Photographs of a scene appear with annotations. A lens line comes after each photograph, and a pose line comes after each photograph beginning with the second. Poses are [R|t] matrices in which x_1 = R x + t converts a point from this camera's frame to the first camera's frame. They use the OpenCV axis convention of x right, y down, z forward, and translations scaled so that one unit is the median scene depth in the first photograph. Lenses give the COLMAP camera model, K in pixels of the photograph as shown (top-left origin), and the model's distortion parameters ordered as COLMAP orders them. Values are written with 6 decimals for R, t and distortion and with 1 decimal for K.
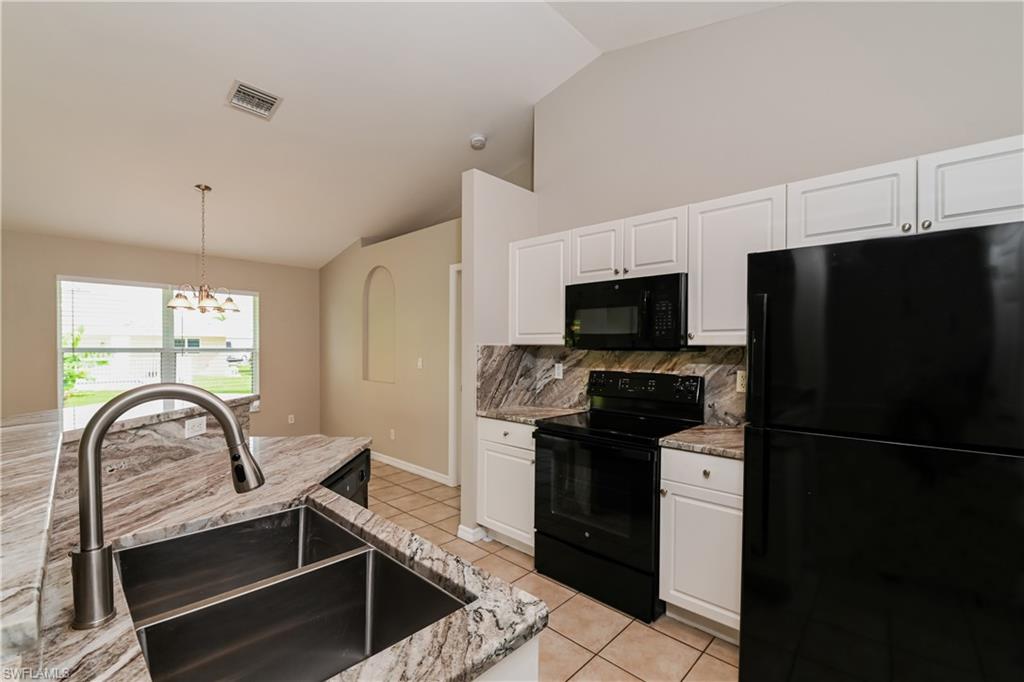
lens RADIAL K [[441.4, 0, 509.5], [0, 441.4, 347.5], [0, 0, 1]] dist [0.014125, -0.001380]
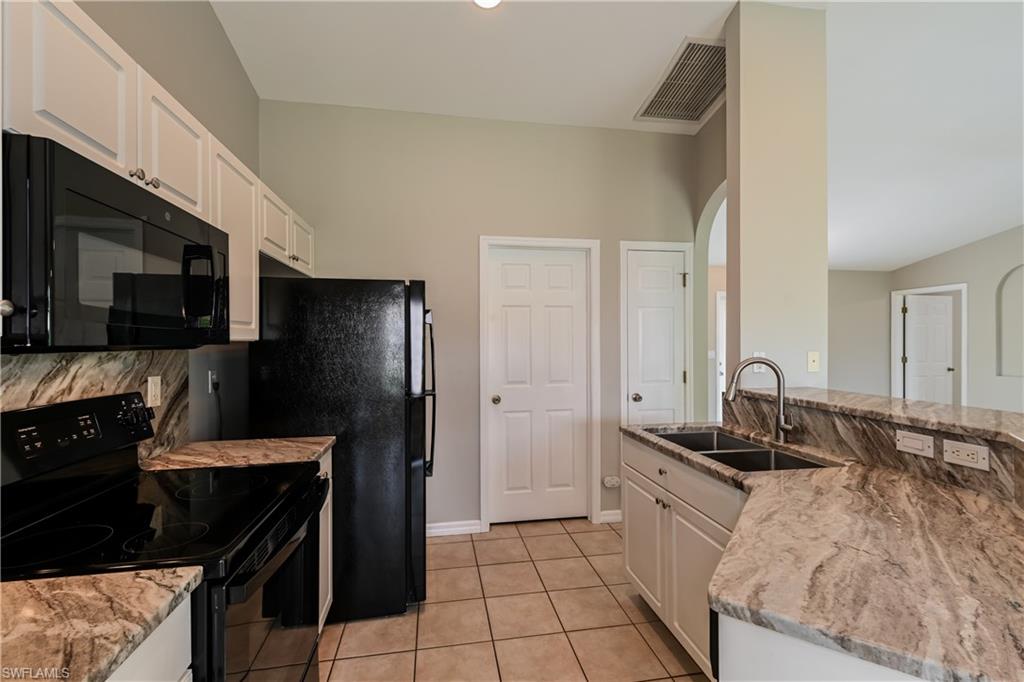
lens RADIAL K [[441.4, 0, 507.6], [0, 441.4, 339.9], [0, 0, 1]] dist [0.014125, -0.001380]
pose [[-0.810391, -0.000791, 0.585889, -0.326404], [-0.000114, 0.999999, 0.001191, -0.005862], [-0.585890, 0.000898, -0.810390, 1.170709]]
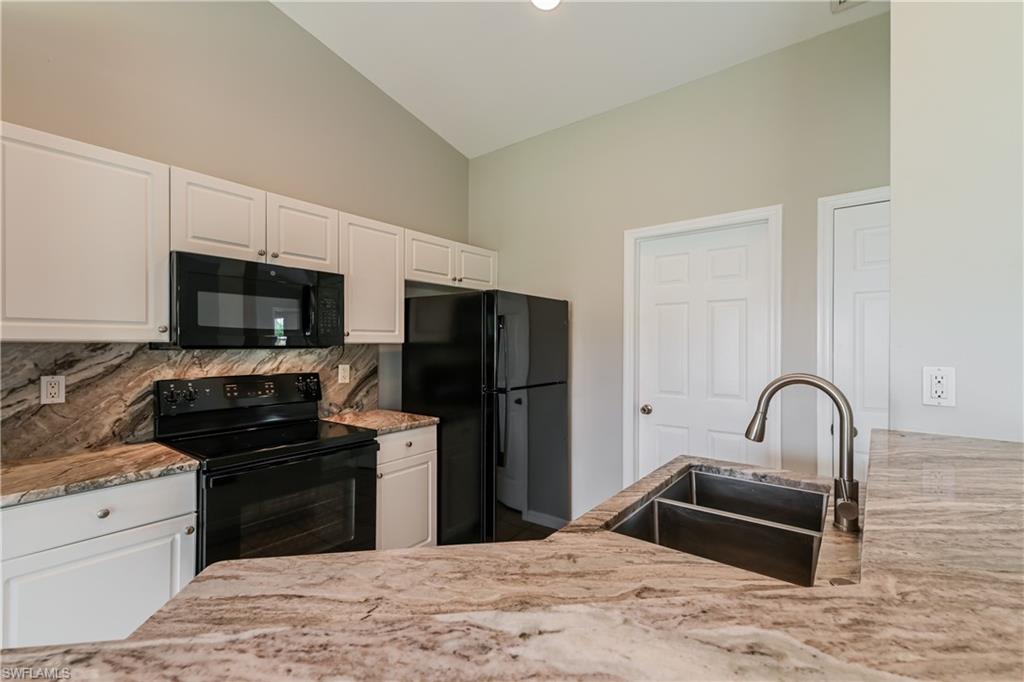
lens RADIAL K [[441.4, 0, 521.8], [0, 441.4, 345.3], [0, 0, 1]] dist [0.014125, -0.001380]
pose [[-0.121143, -0.007821, 0.992604, -0.643072], [-0.001033, 0.999969, 0.007753, -0.006743], [-0.992634, -0.000086, -0.121148, 0.635399]]
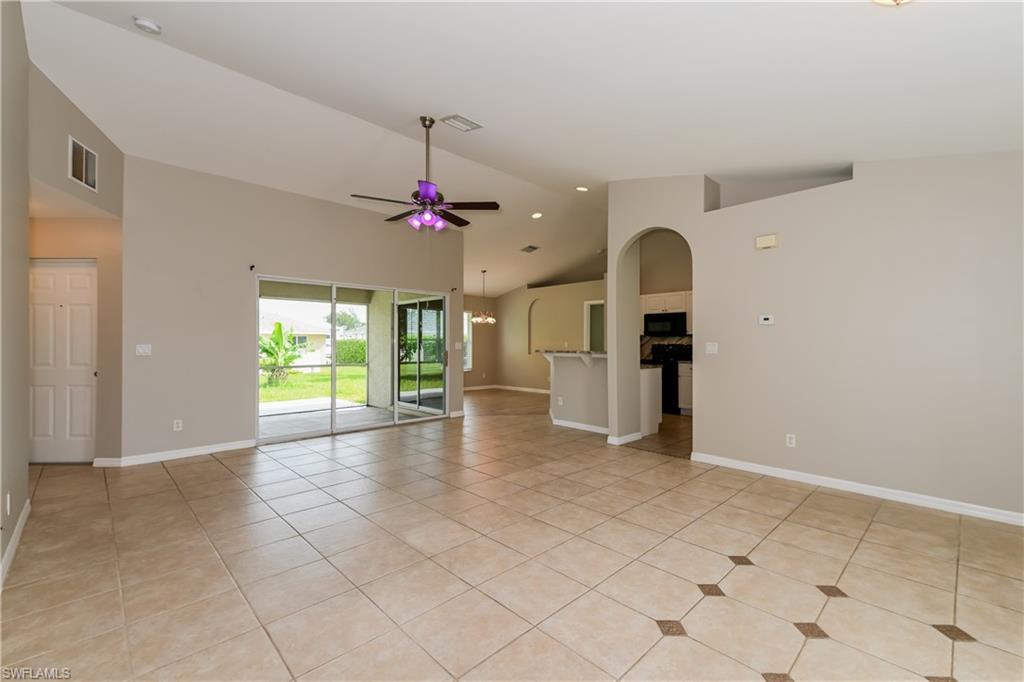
lens RADIAL K [[441.4, 0, 507.2], [0, 441.4, 339.1], [0, 0, 1]] dist [0.014125, -0.001380]
pose [[0.999234, -0.007721, -0.038351, -0.715914], [0.007371, 0.999930, -0.009279, 0.045678], [0.038420, 0.008990, 0.999221, -2.081985]]
